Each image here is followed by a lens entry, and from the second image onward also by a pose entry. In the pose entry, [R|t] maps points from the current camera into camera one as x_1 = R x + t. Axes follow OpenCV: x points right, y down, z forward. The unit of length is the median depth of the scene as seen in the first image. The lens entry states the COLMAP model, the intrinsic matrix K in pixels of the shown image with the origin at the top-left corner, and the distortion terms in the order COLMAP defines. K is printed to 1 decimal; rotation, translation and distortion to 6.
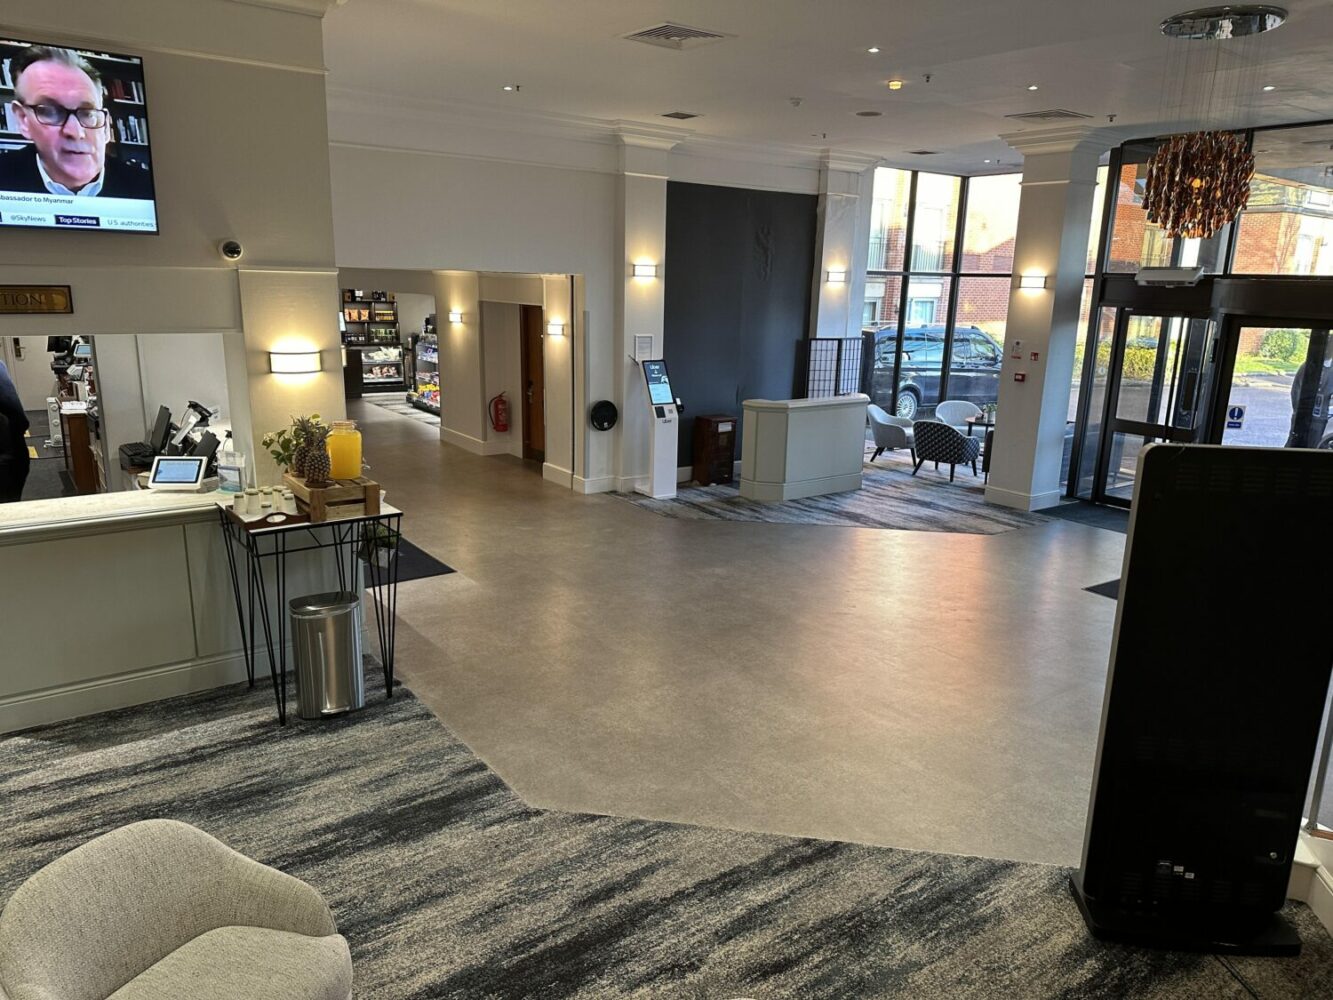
lens RADIAL K [[934.0, 0, 666.5], [0, 934.0, 500.0], [0, 0, 1]] dist [0.003667, -0.004428]
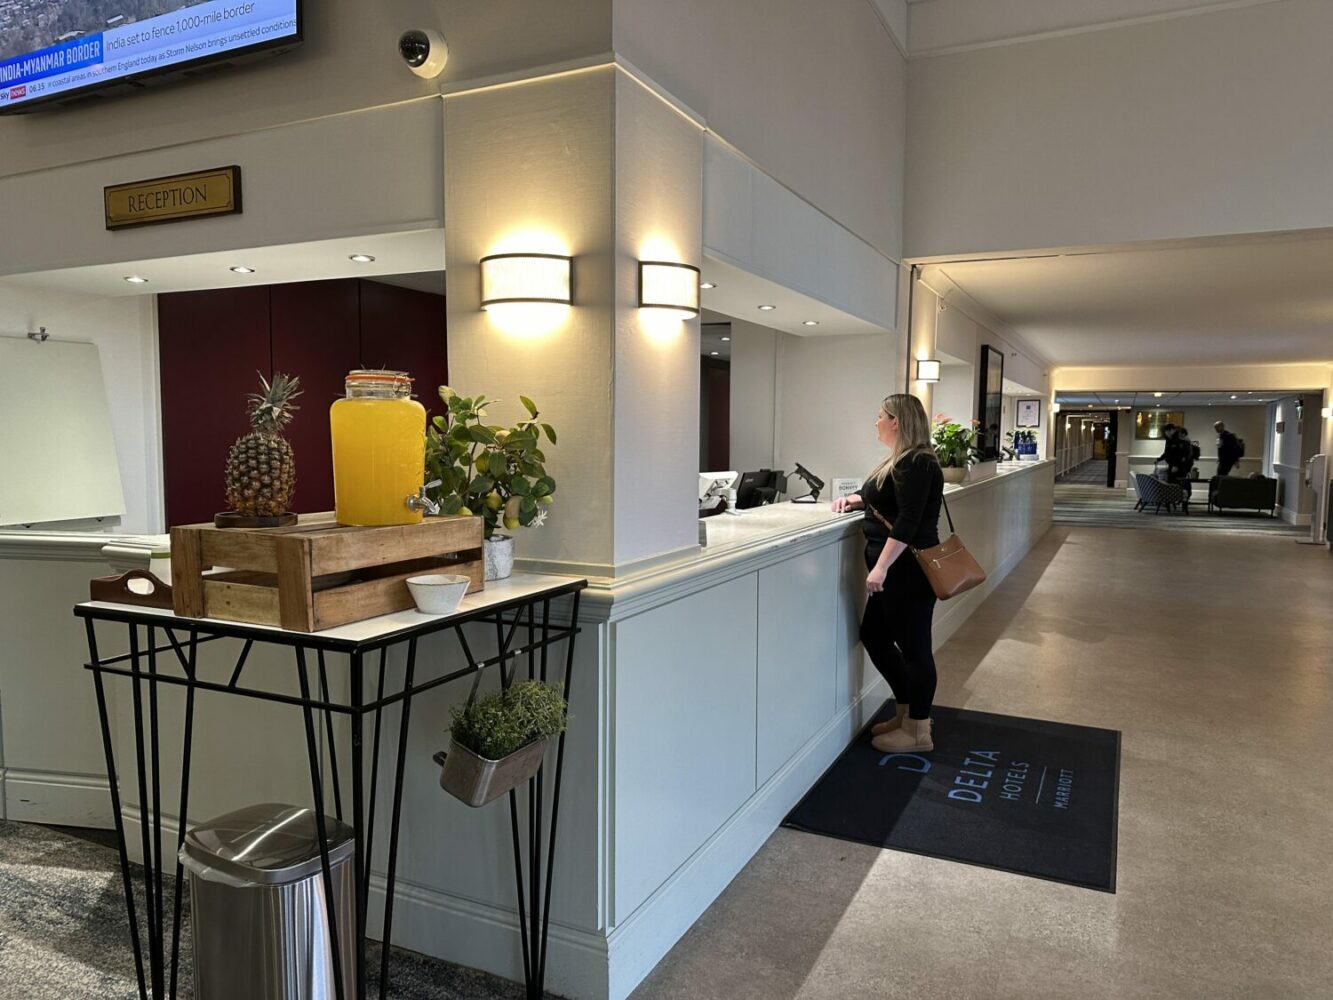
lens RADIAL K [[934.0, 0, 666.5], [0, 934.0, 500.0], [0, 0, 1]] dist [0.003667, -0.004428]
pose [[0.470706, 0.046878, -0.881044, 0.038989], [-0.203641, 0.977397, -0.056792, -0.037746], [0.858467, 0.206149, 0.469613, 0.958516]]
